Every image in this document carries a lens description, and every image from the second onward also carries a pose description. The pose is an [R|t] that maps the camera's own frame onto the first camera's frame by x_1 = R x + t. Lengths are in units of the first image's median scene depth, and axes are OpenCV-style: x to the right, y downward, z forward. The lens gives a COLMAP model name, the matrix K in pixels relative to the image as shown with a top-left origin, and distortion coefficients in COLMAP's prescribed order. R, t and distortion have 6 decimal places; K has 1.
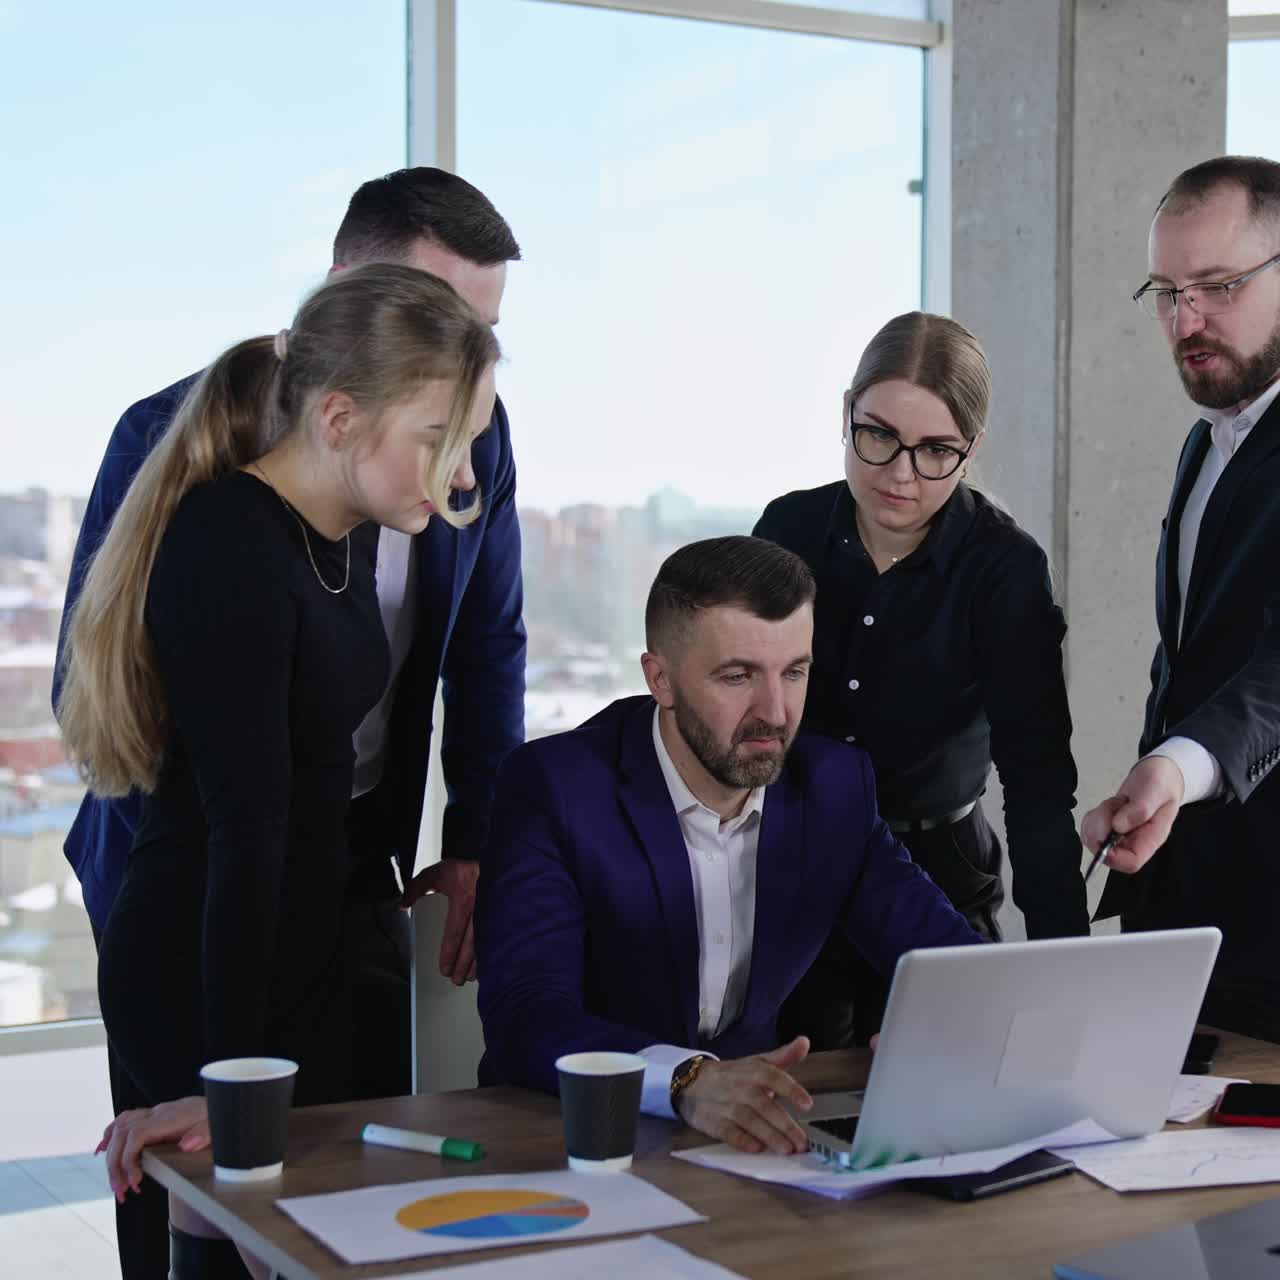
lens RADIAL K [[1908.2, 0, 640.0], [0, 1908.2, 640.0], [0, 0, 1]] dist [0.006631, -0.003194]
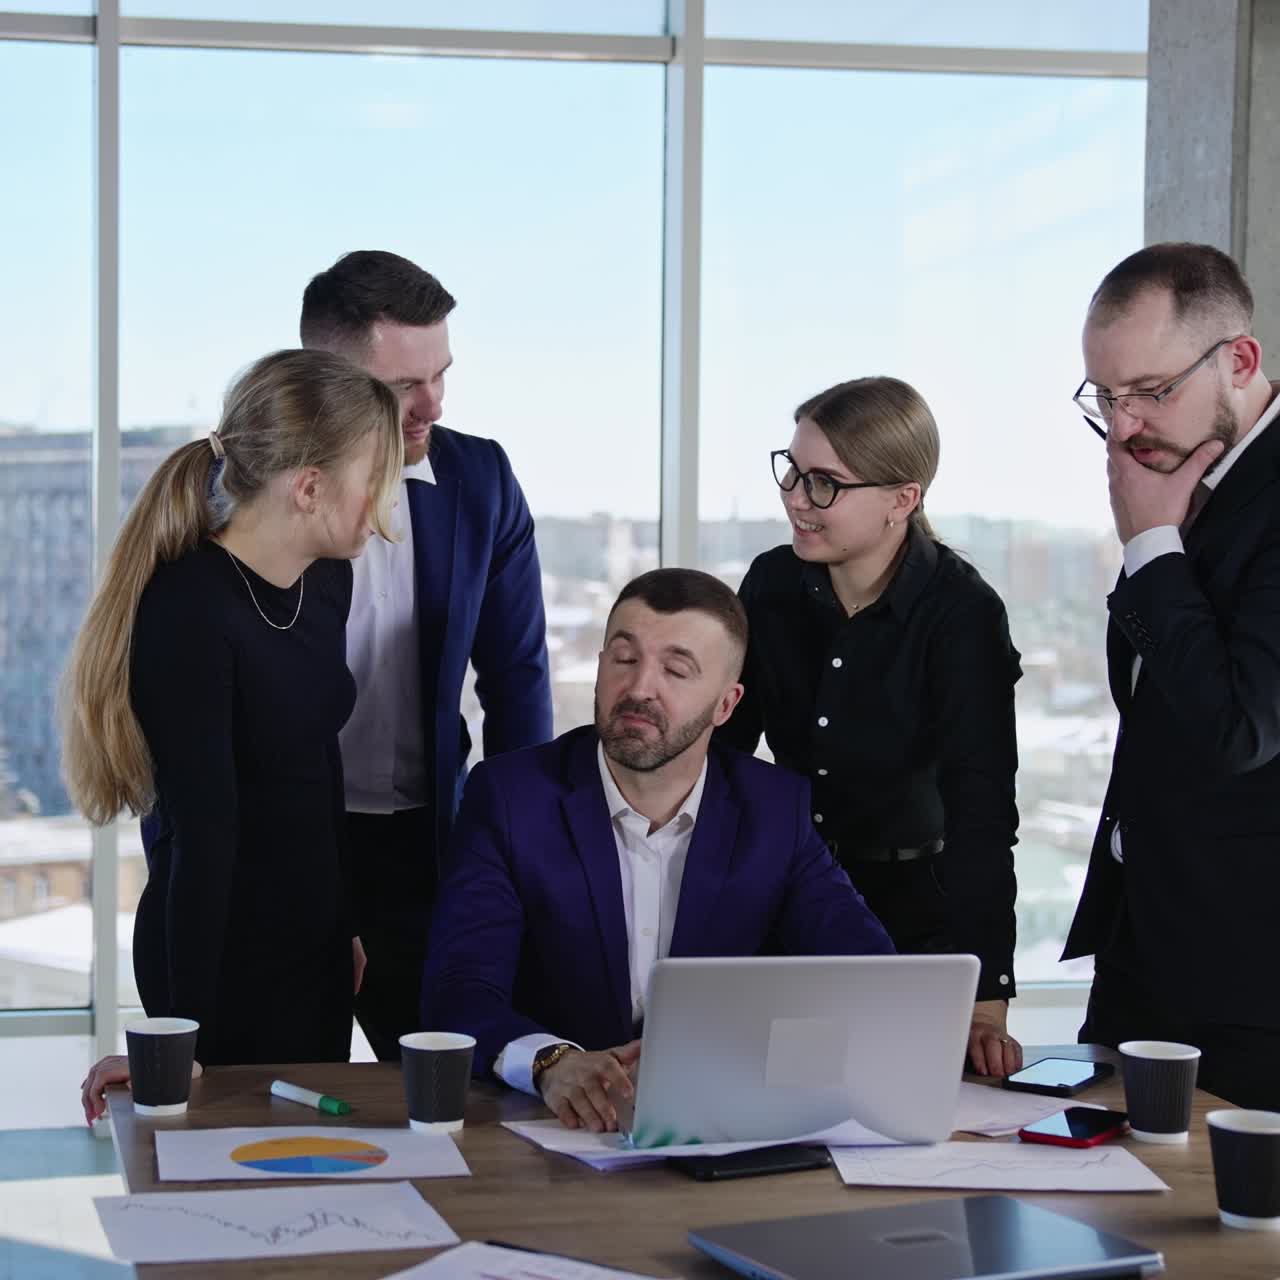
lens RADIAL K [[1908.2, 0, 640.0], [0, 1908.2, 640.0], [0, 0, 1]] dist [0.006631, -0.003194]
pose [[0.960590, 0.009126, -0.277818, 0.398803], [-0.013352, 0.999822, -0.013323, -0.007697], [0.277647, 0.016507, 0.960541, -0.085443]]
